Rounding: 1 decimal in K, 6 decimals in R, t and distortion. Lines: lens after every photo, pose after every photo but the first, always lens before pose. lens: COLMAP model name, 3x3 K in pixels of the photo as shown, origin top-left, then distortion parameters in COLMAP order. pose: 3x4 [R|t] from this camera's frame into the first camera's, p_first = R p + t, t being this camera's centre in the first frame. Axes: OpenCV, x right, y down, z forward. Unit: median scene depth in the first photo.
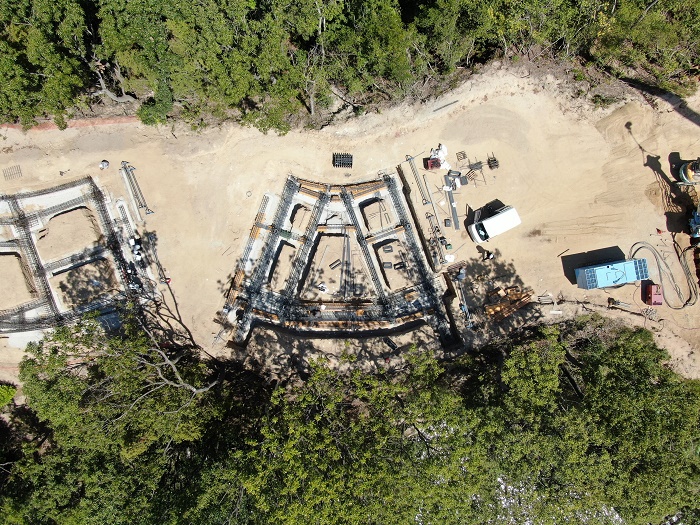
lens RADIAL K [[486.1, 0, 350.3], [0, 486.1, 268.5], [0, 0, 1]] dist [-0.036750, 0.016732]
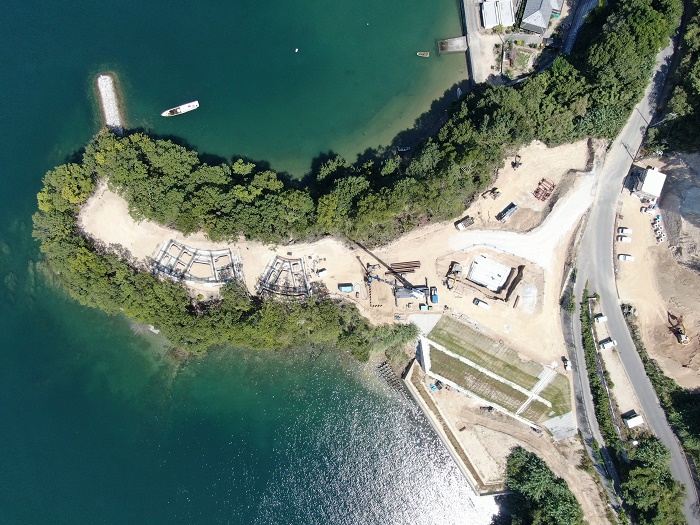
lens RADIAL K [[486.1, 0, 354.2], [0, 486.1, 265.7], [0, 0, 1]] dist [-0.036750, 0.016732]
pose [[0.989683, 0.143271, 0.000149, 0.558881], [-0.143083, 0.988432, -0.050288, 0.013840], [-0.007352, 0.049747, 0.998735, -3.244505]]
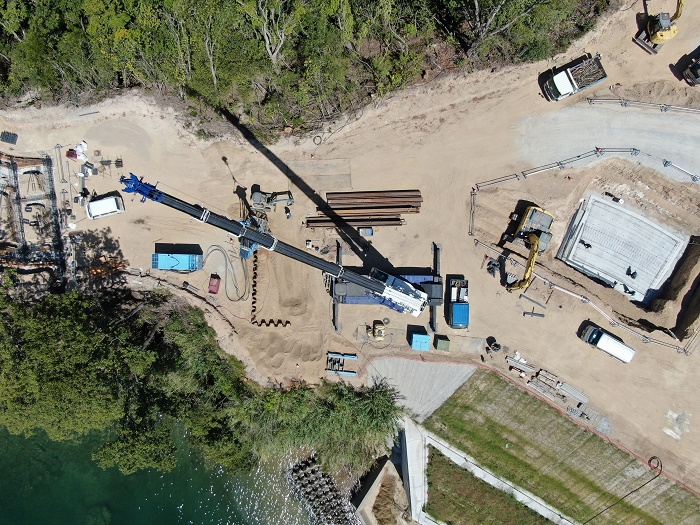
lens RADIAL K [[486.1, 0, 364.2], [0, 486.1, 266.9], [0, 0, 1]] dist [-0.036750, 0.016732]
pose [[0.976337, 0.214850, 0.024620, 0.982689], [-0.214736, 0.976645, -0.007225, -0.074374], [-0.025598, 0.001767, 0.999671, -0.342138]]
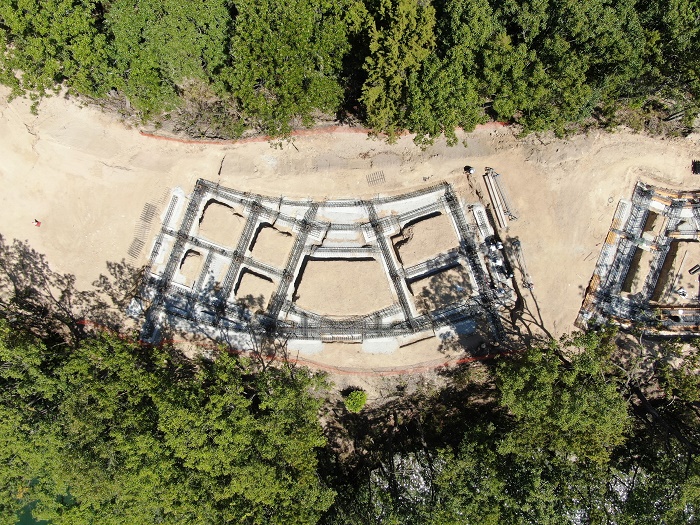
lens RADIAL K [[486.1, 0, 347.5], [0, 486.1, 268.5], [0, 0, 1]] dist [-0.036750, 0.016732]
pose [[0.999835, -0.000833, -0.018139, -0.735278], [0.000797, 0.999998, -0.001954, -0.009367], [0.018140, 0.001939, 0.999834, -0.013511]]
